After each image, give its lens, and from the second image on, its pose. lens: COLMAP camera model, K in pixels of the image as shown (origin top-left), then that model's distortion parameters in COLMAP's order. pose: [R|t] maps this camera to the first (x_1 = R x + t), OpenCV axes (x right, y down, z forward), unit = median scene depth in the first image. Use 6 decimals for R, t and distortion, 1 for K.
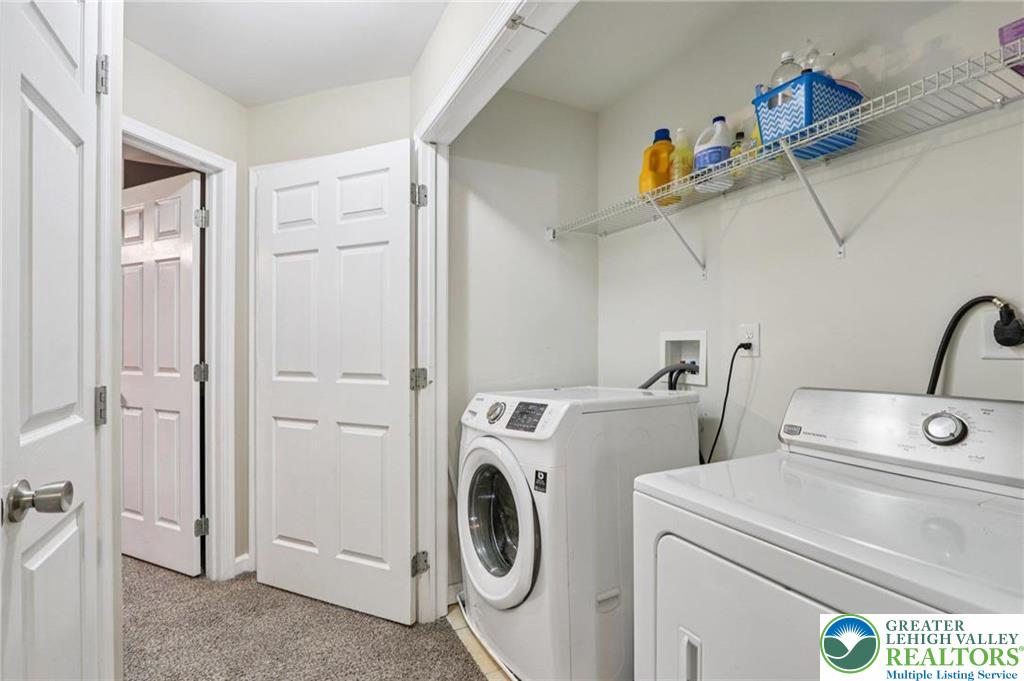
lens RADIAL K [[475.0, 0, 512.0], [0, 475.0, 340.5], [0, 0, 1]] dist [-0.013722, 0.001002]
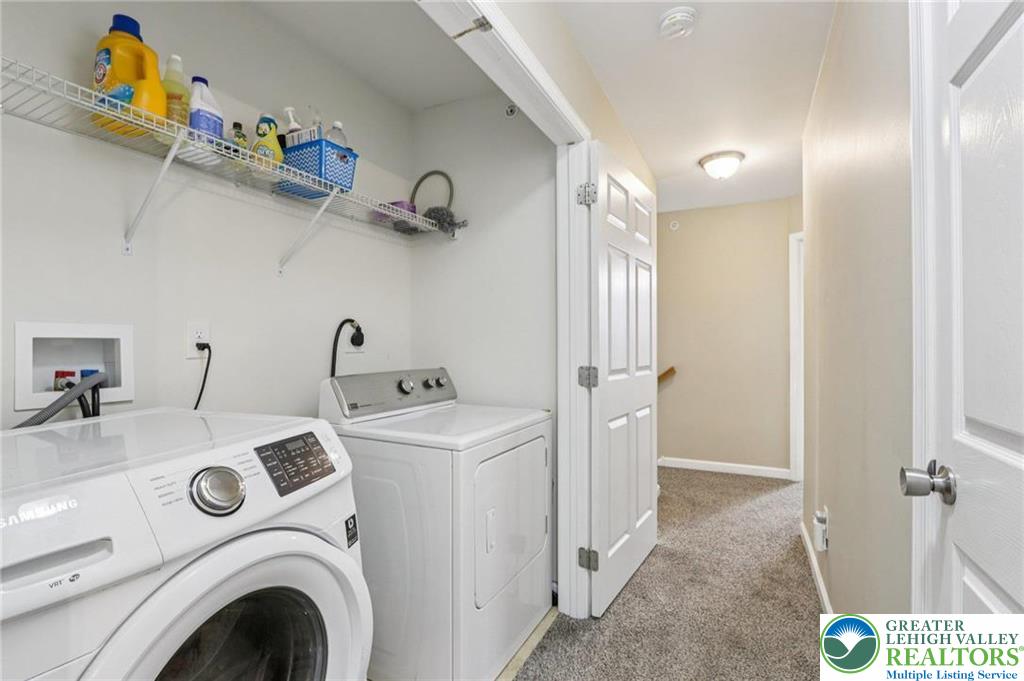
lens RADIAL K [[475.0, 0, 512.0], [0, 475.0, 340.5], [0, 0, 1]] dist [-0.013722, 0.001002]
pose [[-0.585490, 0.015230, 0.810537, -0.621029], [-0.003132, 0.999774, -0.021048, 0.017381], [-0.810674, -0.014862, -0.585309, 1.127995]]
